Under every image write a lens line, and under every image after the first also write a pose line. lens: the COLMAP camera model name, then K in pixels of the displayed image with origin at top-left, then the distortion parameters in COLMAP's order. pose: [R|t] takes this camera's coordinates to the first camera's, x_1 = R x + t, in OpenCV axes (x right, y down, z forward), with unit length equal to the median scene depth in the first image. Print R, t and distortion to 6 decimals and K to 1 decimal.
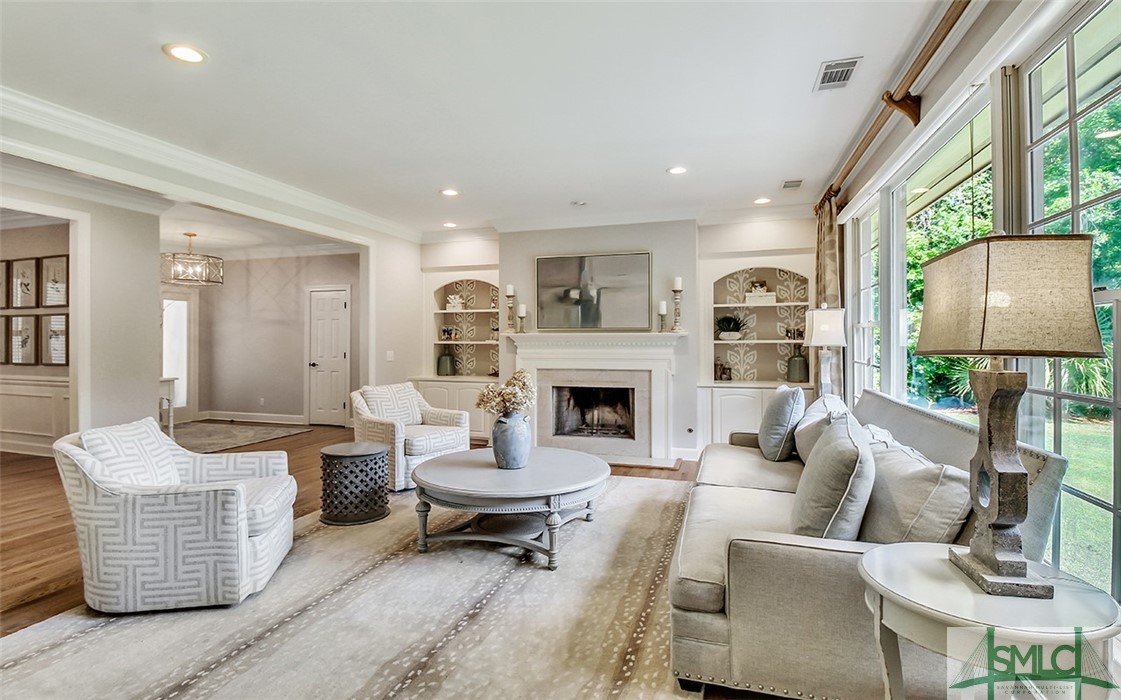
lens RADIAL K [[543.7, 0, 560.6], [0, 543.7, 342.9], [0, 0, 1]] dist [-0.005713, -0.009054]
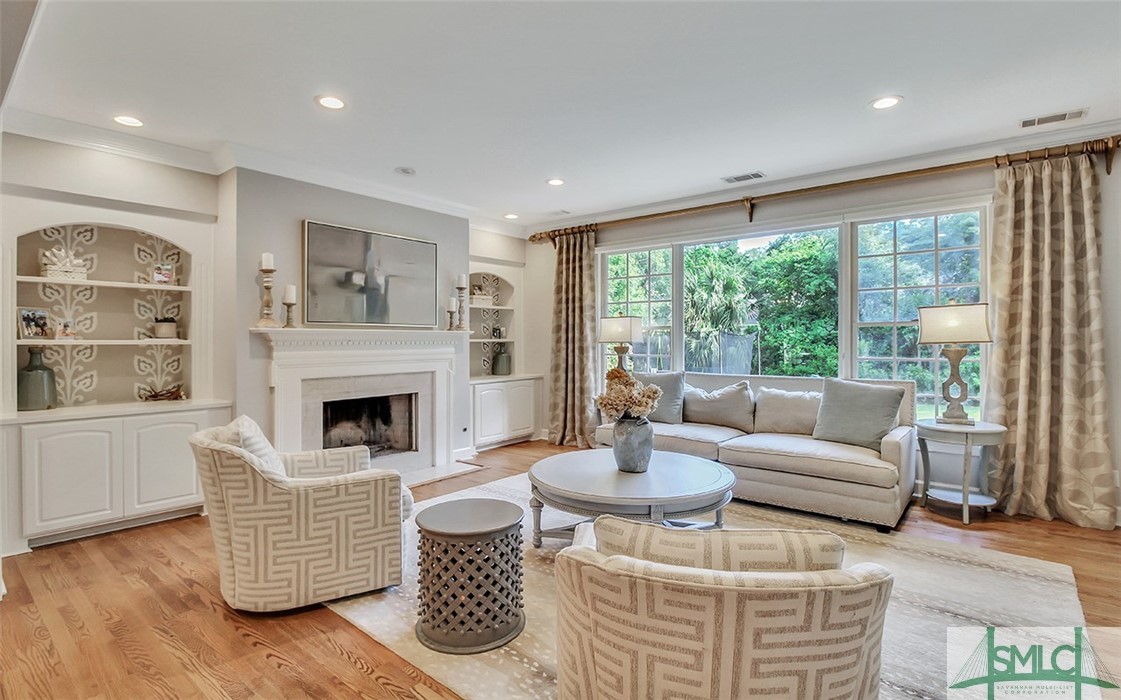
lens RADIAL K [[543.7, 0, 578.4], [0, 543.7, 335.5], [0, 0, 1]] dist [-0.005713, -0.009054]
pose [[0.344237, 0.008562, 0.938844, -0.743691], [0.004510, 0.999932, -0.010773, 0.000754], [-0.938872, 0.007943, 0.344175, 0.552050]]
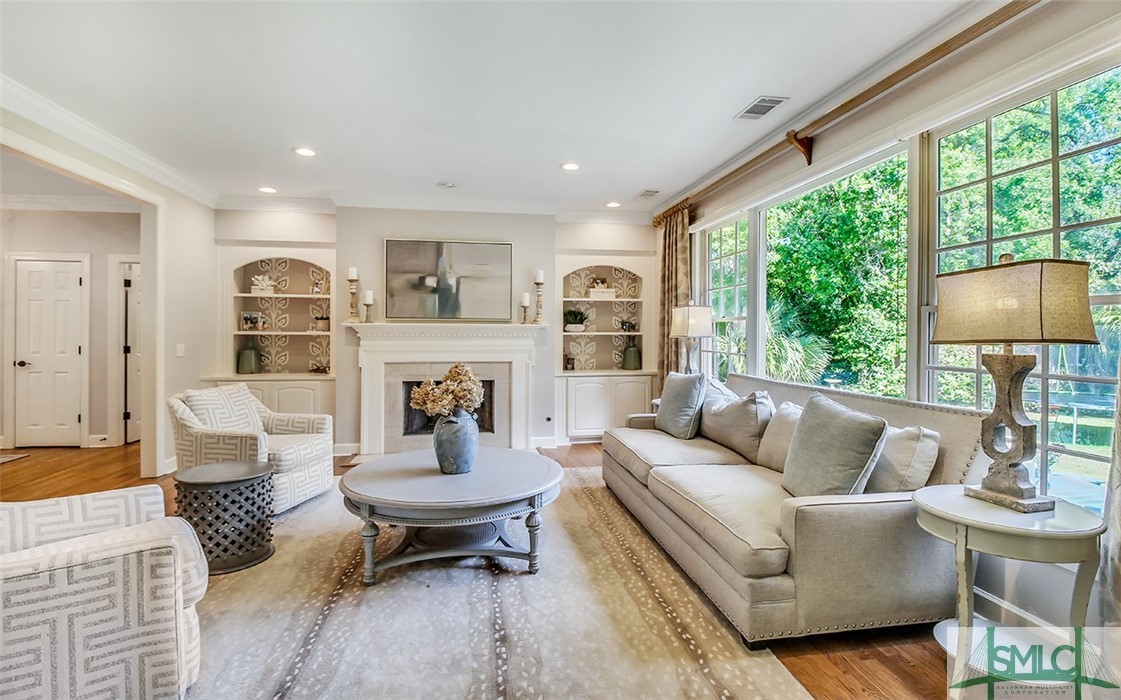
lens RADIAL K [[543.7, 0, 566.6], [0, 543.7, 338.9], [0, 0, 1]] dist [-0.005713, -0.009054]
pose [[0.884872, -0.000219, 0.465835, -0.253361], [-0.003301, 0.999972, 0.006741, 0.001610], [-0.465823, -0.007503, 0.884846, 0.086789]]
